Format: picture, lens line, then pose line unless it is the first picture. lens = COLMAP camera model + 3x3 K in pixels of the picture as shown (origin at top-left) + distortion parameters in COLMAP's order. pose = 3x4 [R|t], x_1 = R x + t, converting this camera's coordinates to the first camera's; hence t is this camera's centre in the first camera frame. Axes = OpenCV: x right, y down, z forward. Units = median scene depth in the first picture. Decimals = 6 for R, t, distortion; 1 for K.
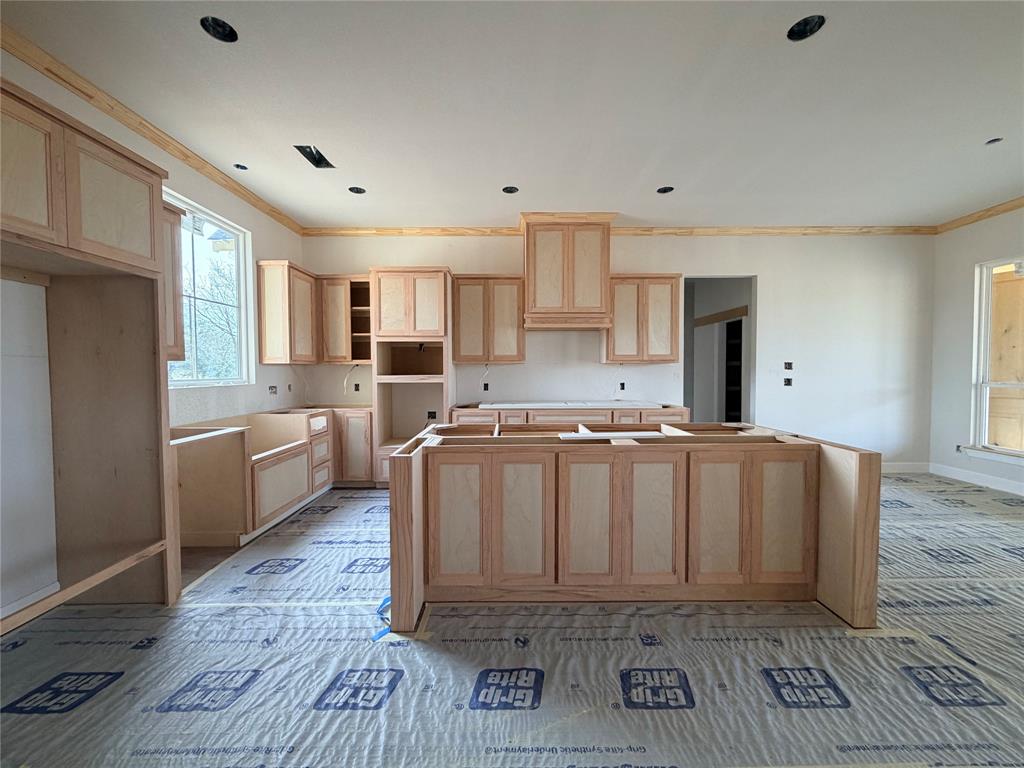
lens RADIAL K [[406.9, 0, 510.5], [0, 406.9, 382.7], [0, 0, 1]] dist [-0.000815, 0.000159]
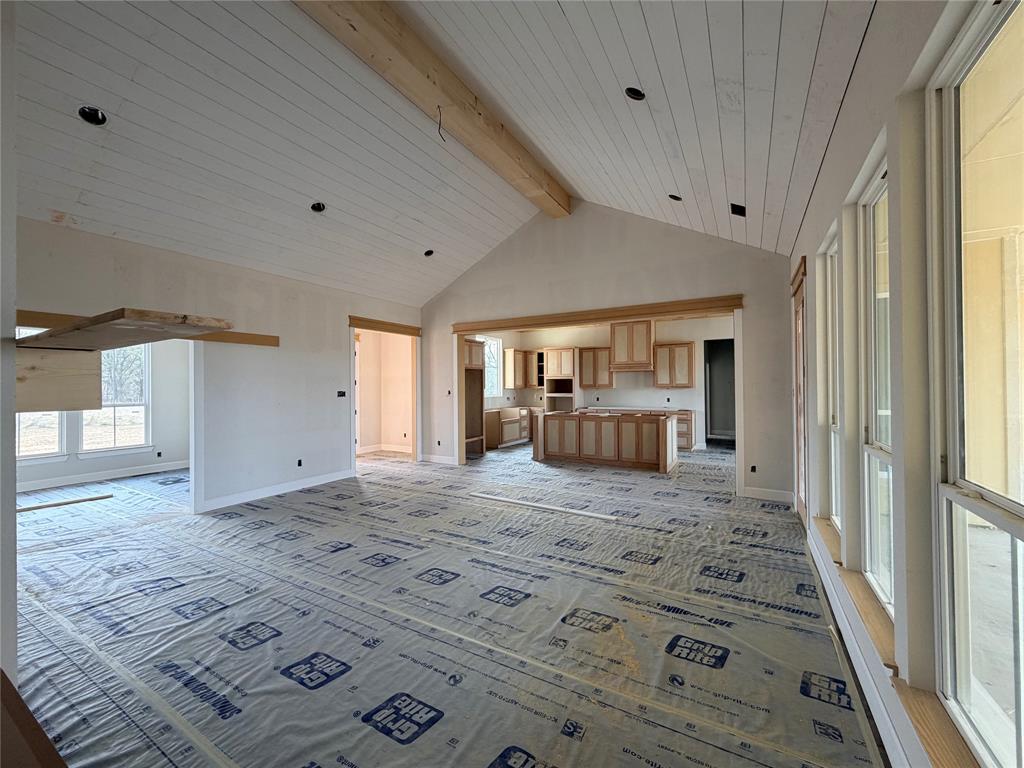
lens RADIAL K [[407.3, 0, 510.7], [0, 407.3, 382.9], [0, 0, 1]] dist [-0.000747, 0.000013]
pose [[0.863772, -0.004874, -0.503860, 0.673465], [-0.013147, 0.999395, -0.032204, 0.000516], [0.503712, 0.034441, 0.863185, -1.127771]]
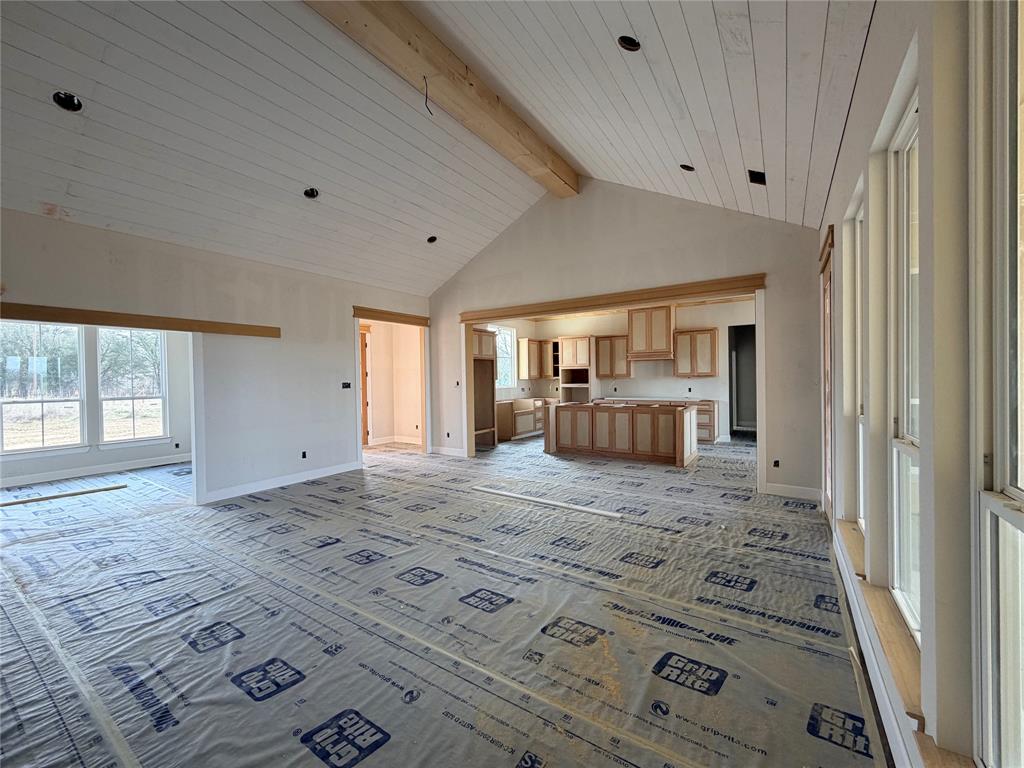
lens RADIAL K [[406.9, 0, 510.5], [0, 406.9, 382.7], [0, 0, 1]] dist [-0.000815, 0.000159]
pose [[0.829510, -0.000805, -0.558492, 0.703020], [-0.006856, 0.999909, -0.011624, 0.004077], [0.558450, 0.013471, 0.829428, -1.045552]]
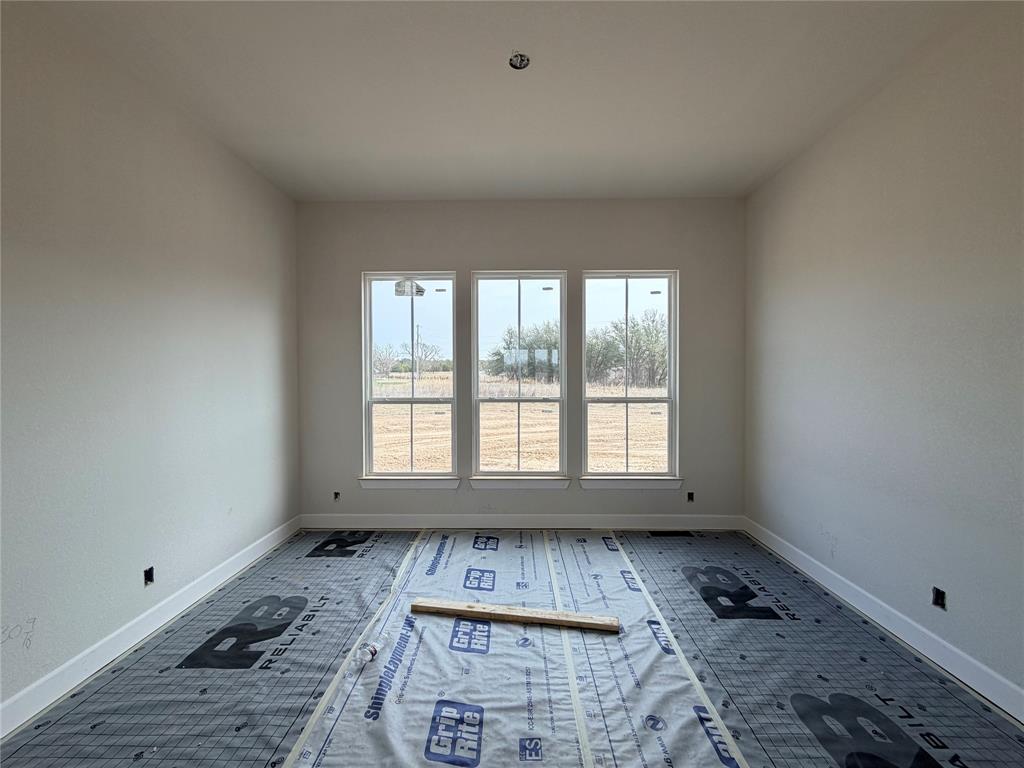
lens RADIAL K [[406.9, 0, 510.5], [0, 406.9, 382.7], [0, 0, 1]] dist [-0.000815, 0.000159]
pose [[-0.021422, 0.023376, -0.999497, -0.492715], [-0.028790, 0.999298, 0.023988, 0.004462], [0.999356, 0.029289, -0.020734, -0.791593]]
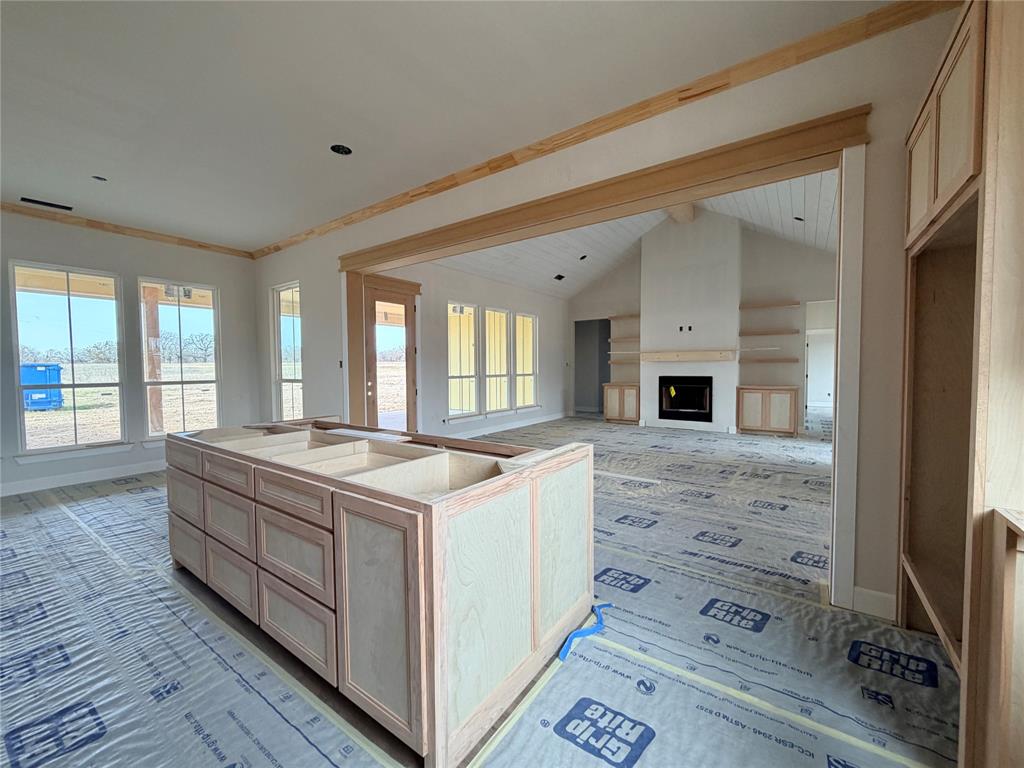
lens RADIAL K [[407.3, 0, 510.7], [0, 407.3, 382.9], [0, 0, 1]] dist [-0.000747, 0.000013]
pose [[-0.810572, -0.012350, 0.585508, -0.336970], [0.030145, 0.997572, 0.062775, -0.024544], [-0.584862, 0.068534, -0.808232, 0.897348]]
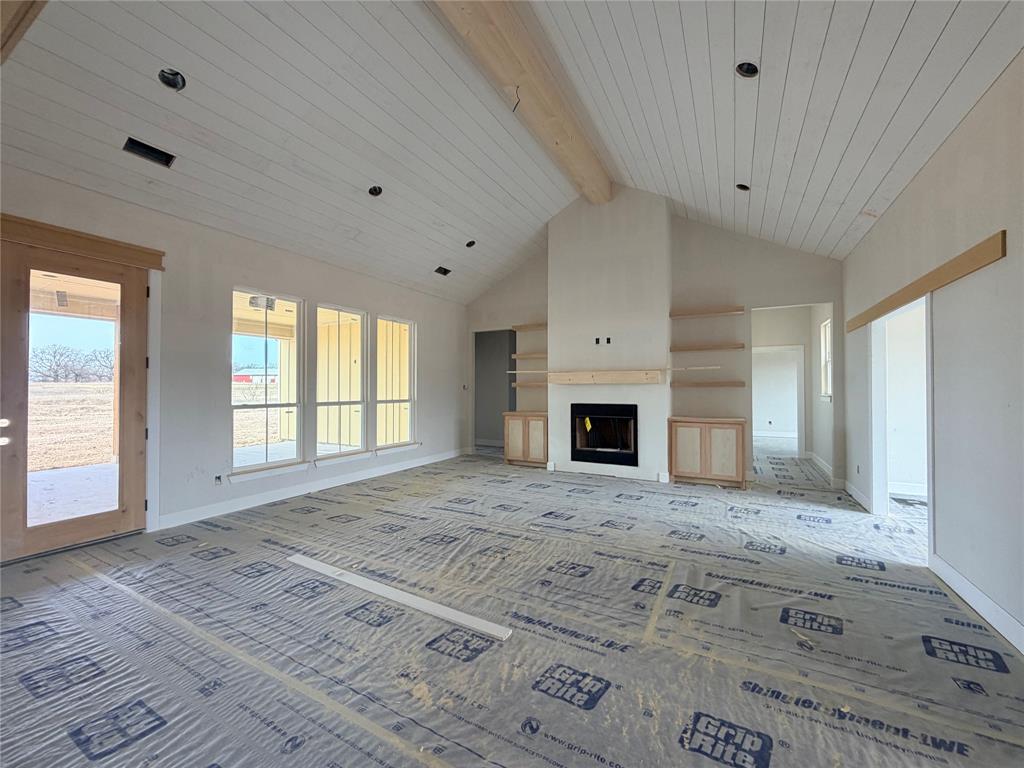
lens RADIAL K [[407.3, 0, 510.7], [0, 407.3, 382.9], [0, 0, 1]] dist [-0.000747, 0.000013]
pose [[-0.875585, 0.012993, 0.482890, -0.289640], [0.021787, 0.999683, 0.012608, -0.010867], [-0.482573, 0.021561, -0.875590, 0.298705]]
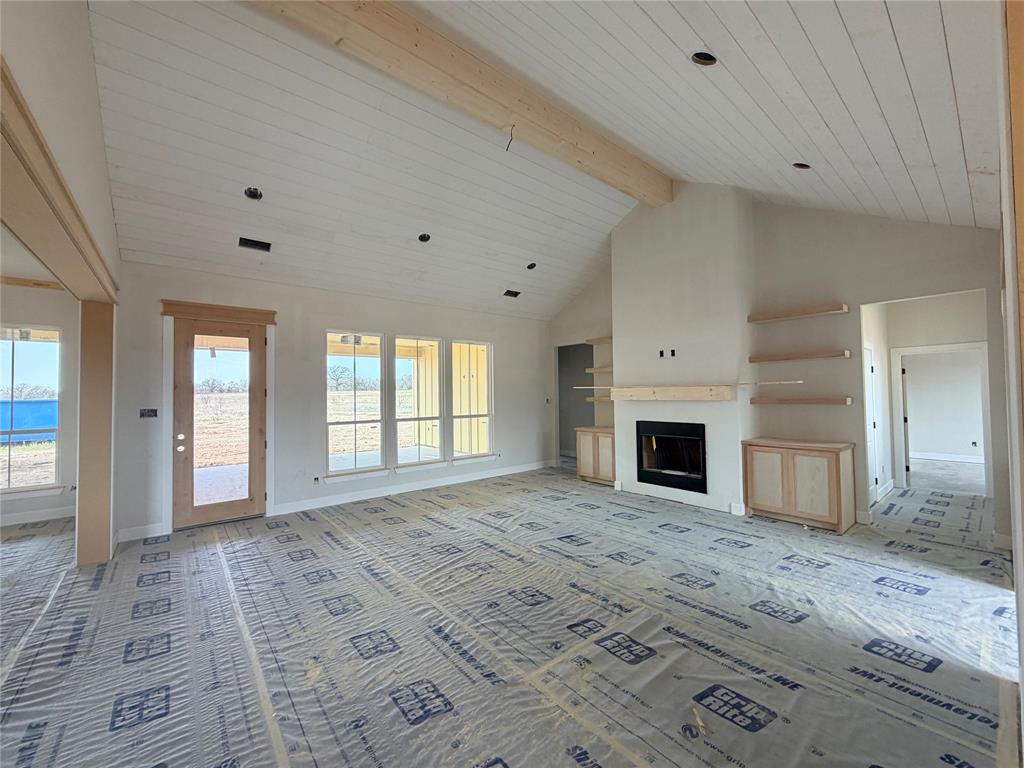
lens RADIAL K [[406.9, 0, 510.5], [0, 406.9, 382.7], [0, 0, 1]] dist [-0.000815, 0.000159]
pose [[-0.634541, 0.034726, 0.772109, -0.566851], [0.042554, 0.999045, -0.009961, -0.046151], [-0.771717, 0.026535, -0.635412, 0.119894]]
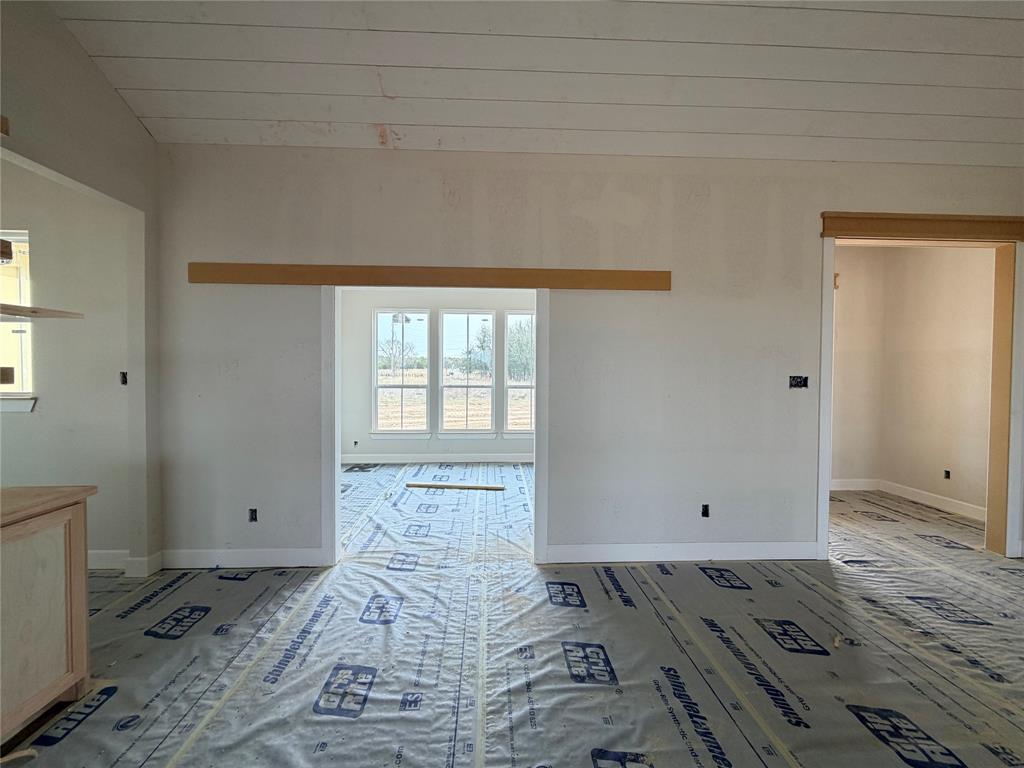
lens RADIAL K [[406.9, 0, 510.5], [0, 406.9, 382.7], [0, 0, 1]] dist [-0.000815, 0.000159]
pose [[0.039739, 0.027779, -0.998824, 0.094486], [-0.039233, 0.998886, 0.026220, 0.003584], [0.998440, 0.038145, 0.040784, -0.696366]]
